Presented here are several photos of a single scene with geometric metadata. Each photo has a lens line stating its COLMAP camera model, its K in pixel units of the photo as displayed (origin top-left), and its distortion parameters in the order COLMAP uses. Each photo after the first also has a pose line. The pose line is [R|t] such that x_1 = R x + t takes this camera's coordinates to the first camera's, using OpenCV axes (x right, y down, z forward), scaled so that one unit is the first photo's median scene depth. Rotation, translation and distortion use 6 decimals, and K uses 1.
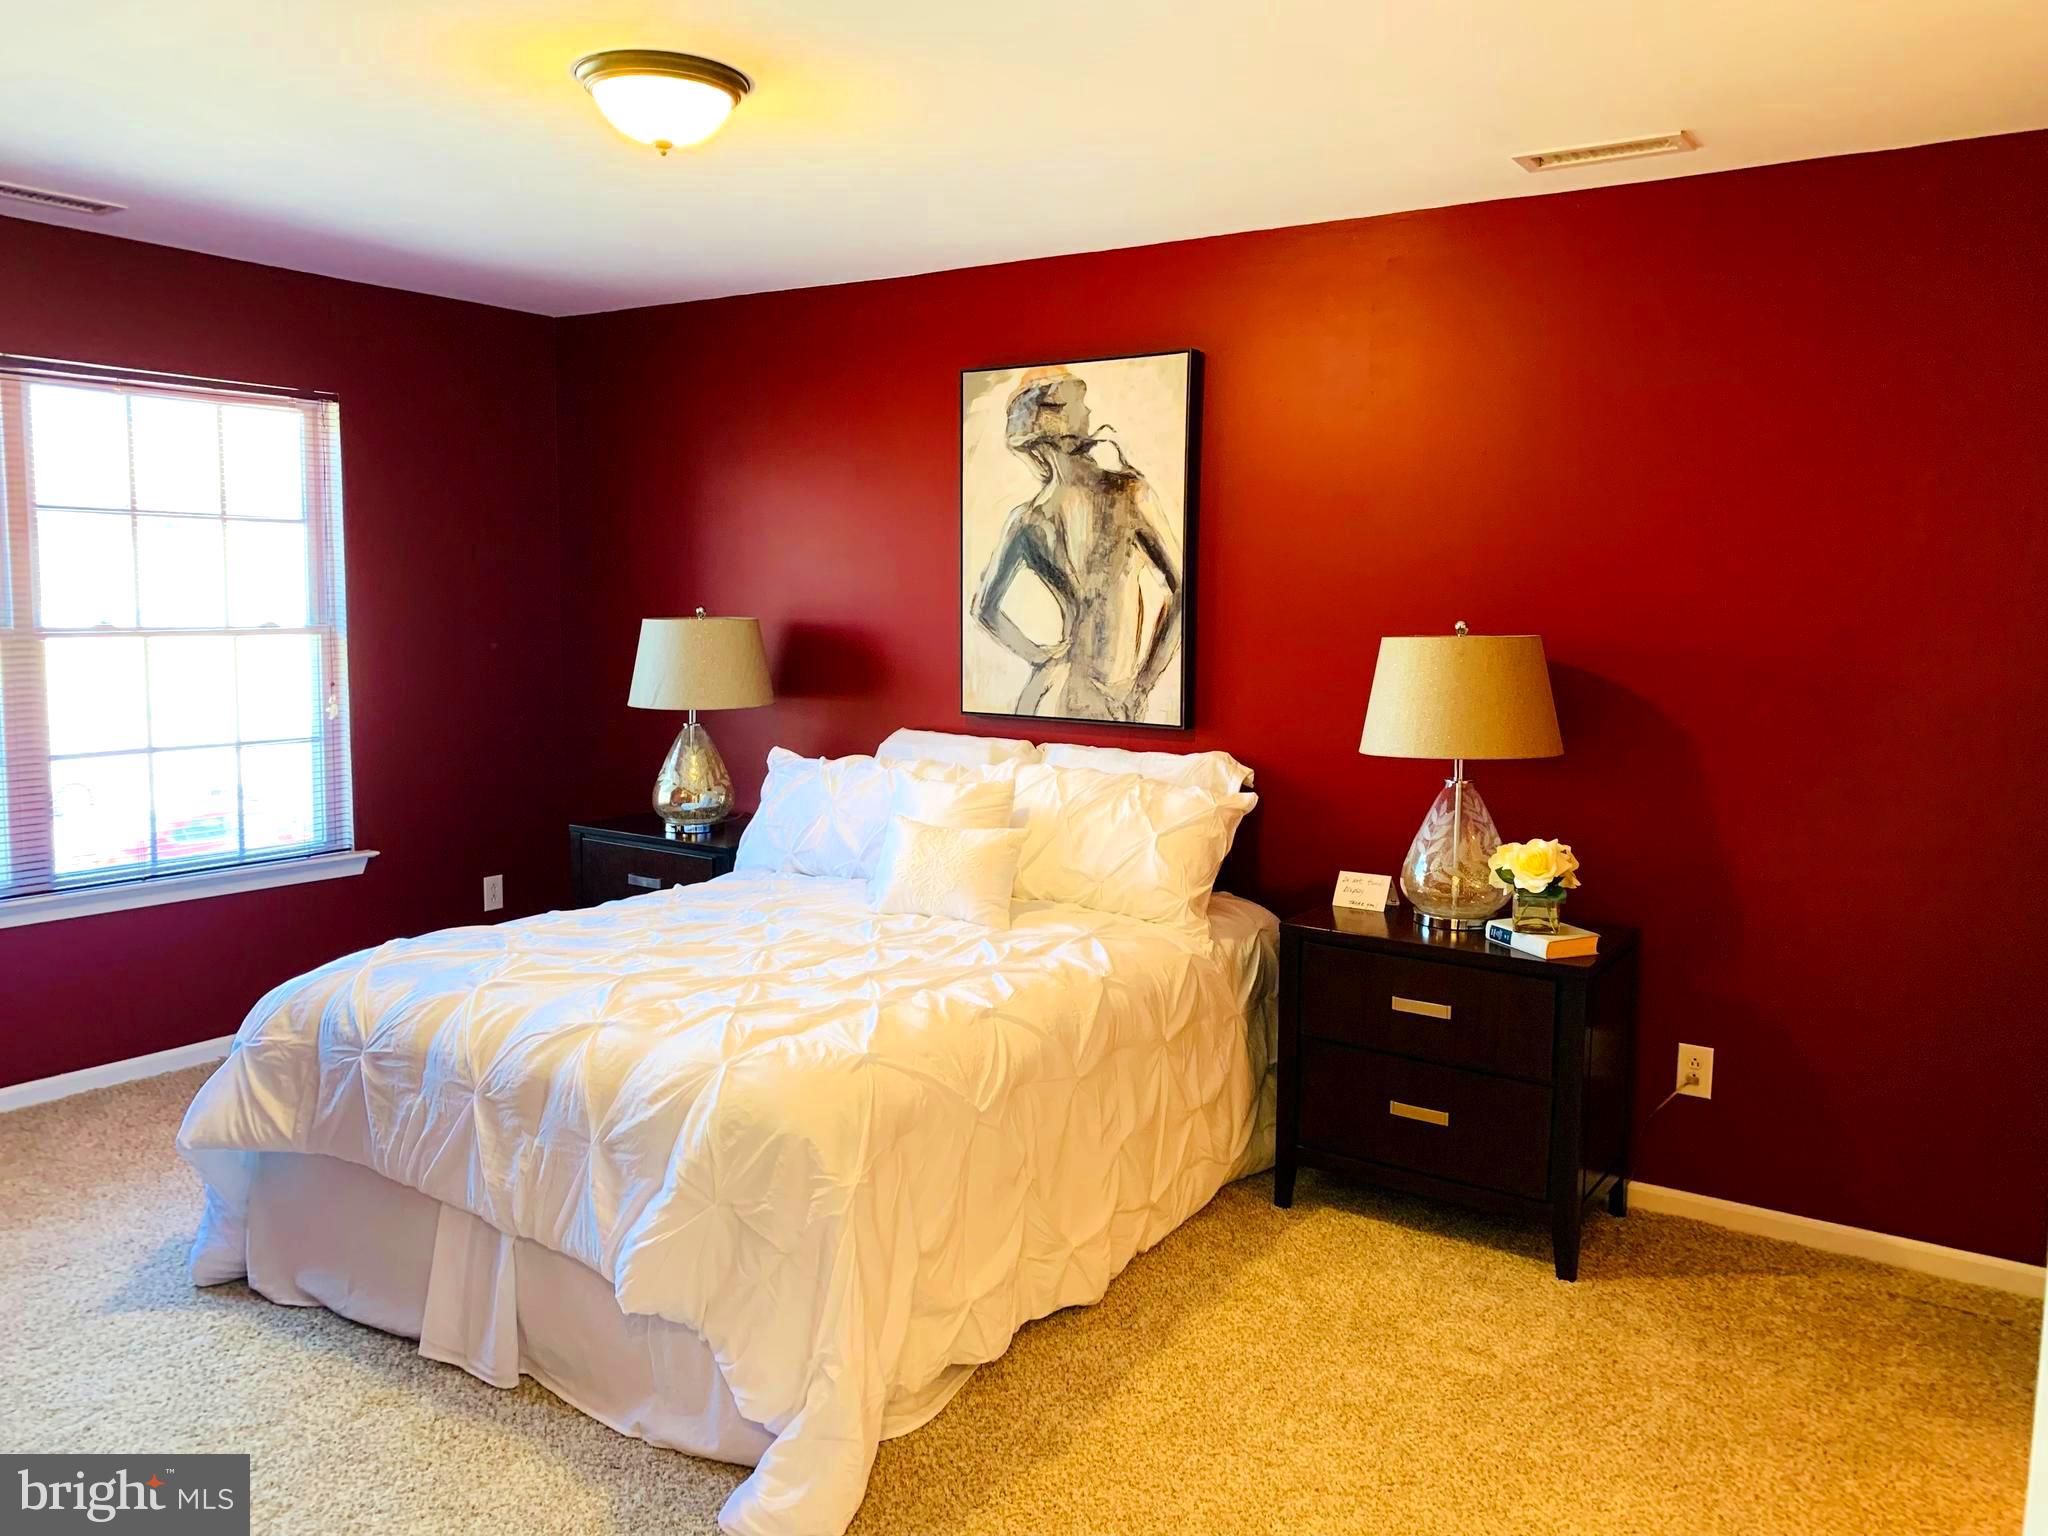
lens RADIAL K [[1543.7, 0, 1012.7], [0, 1543.7, 758.8], [0, 0, 1]] dist [0.033487, -0.053917]
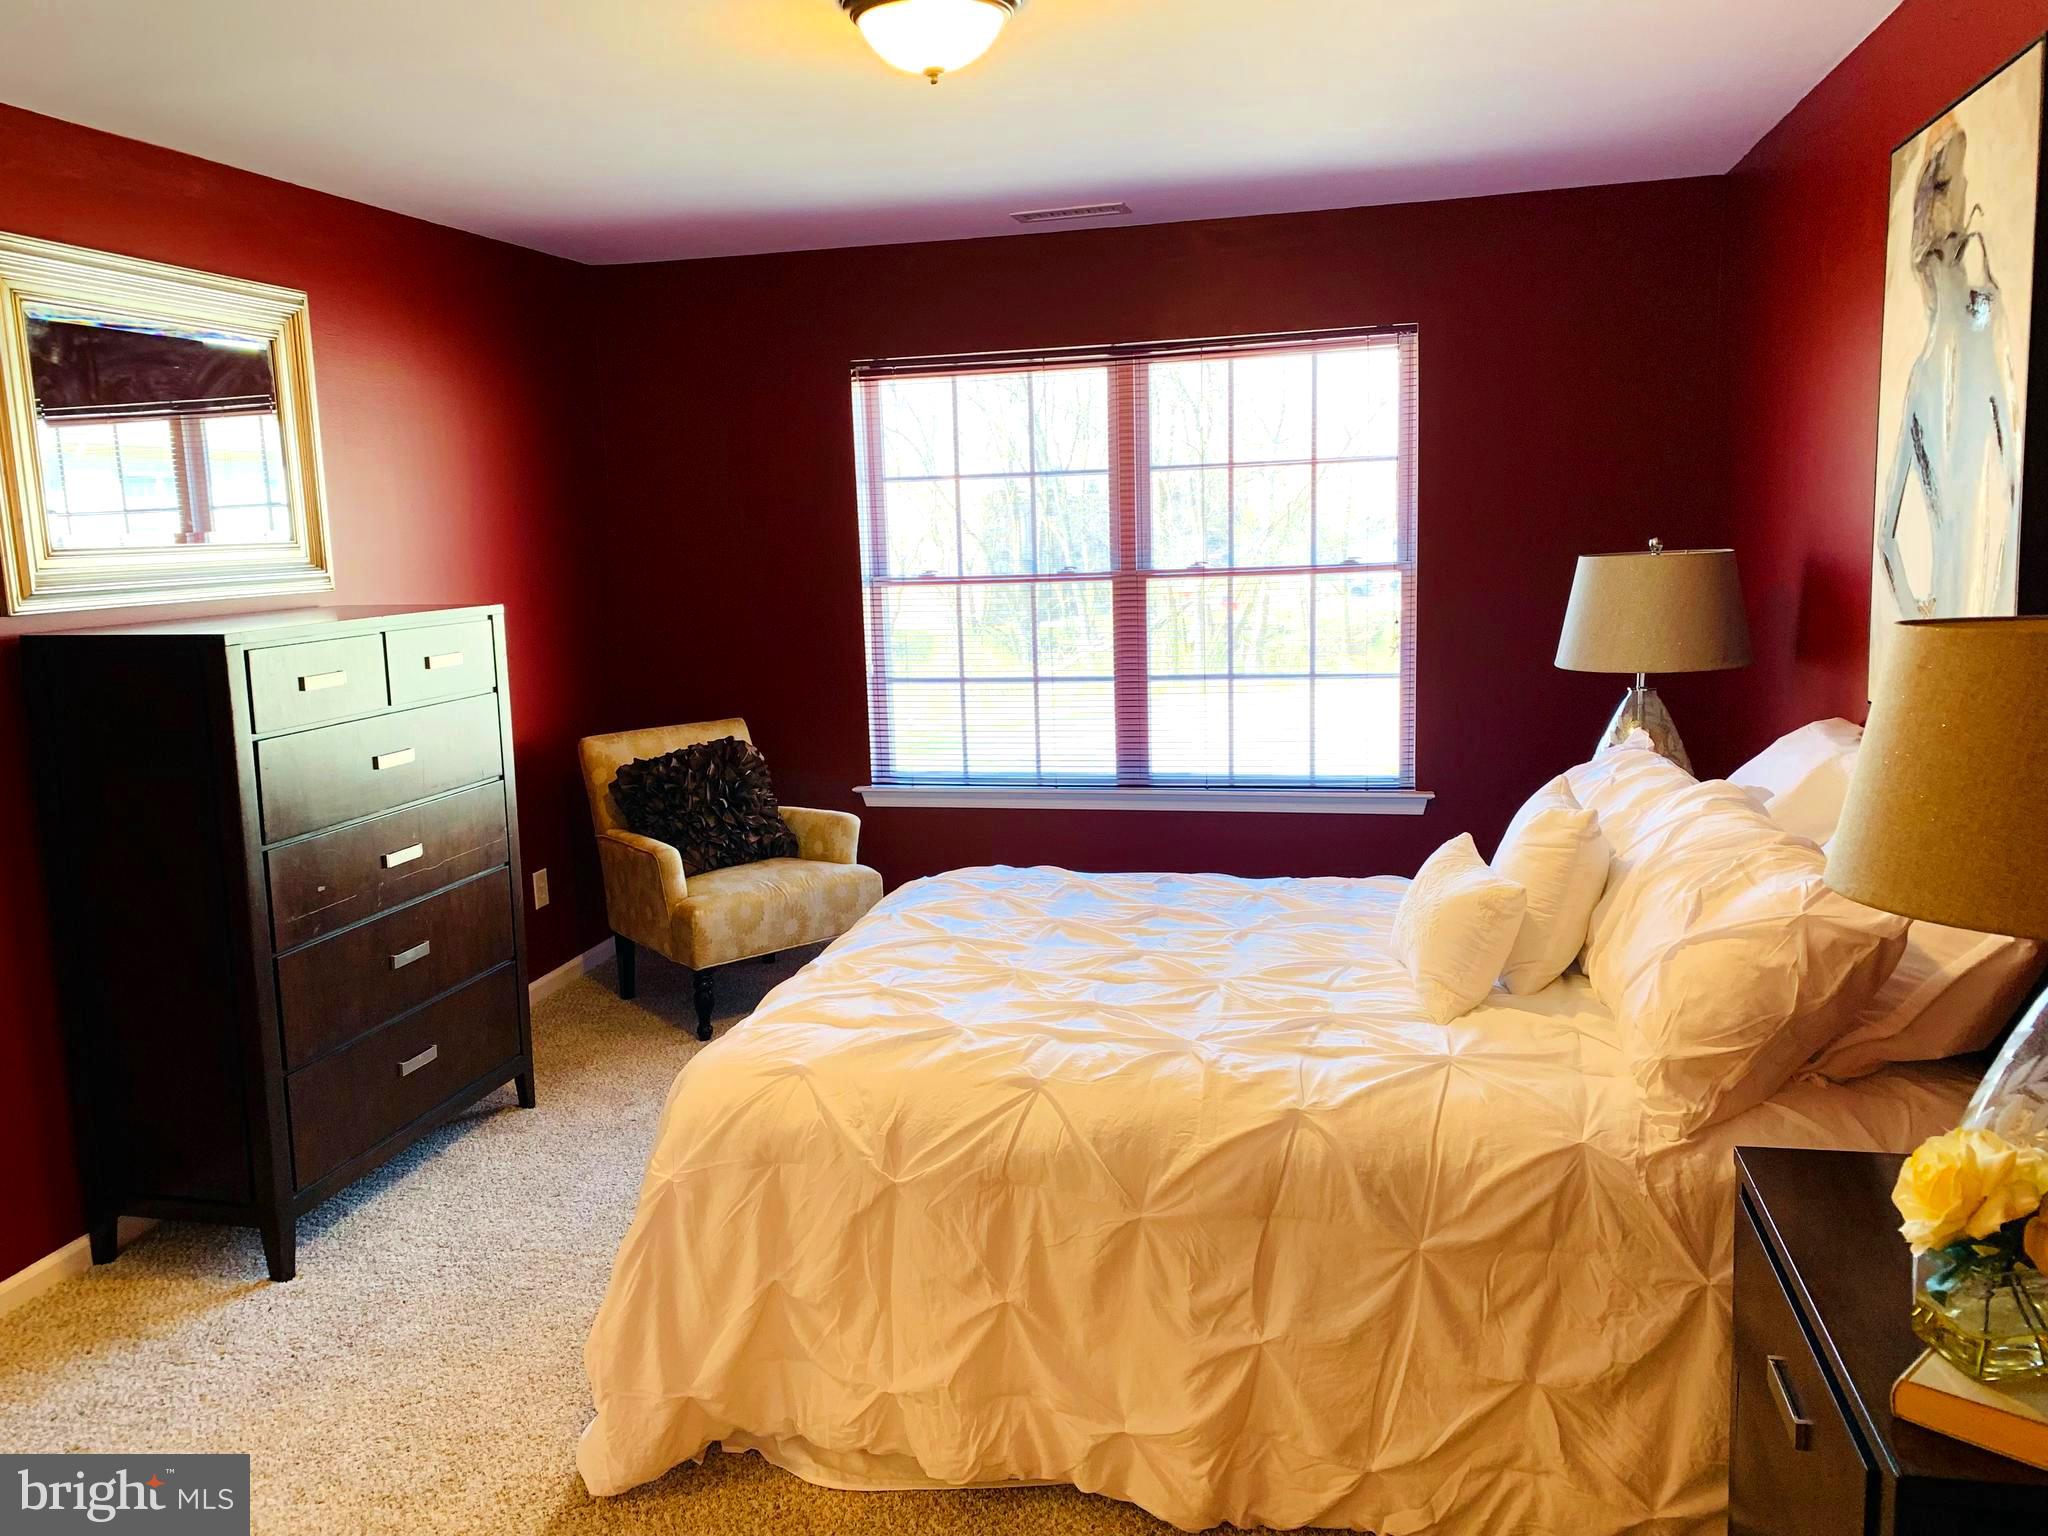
lens RADIAL K [[1543.7, 0, 1015.7], [0, 1543.7, 771.5], [0, 0, 1]] dist [0.033487, -0.053917]
pose [[0.348098, 0.124591, -0.929142, 0.464662], [-0.057435, 0.992102, 0.111516, -0.055712], [0.935697, 0.014547, 0.352505, 0.472241]]
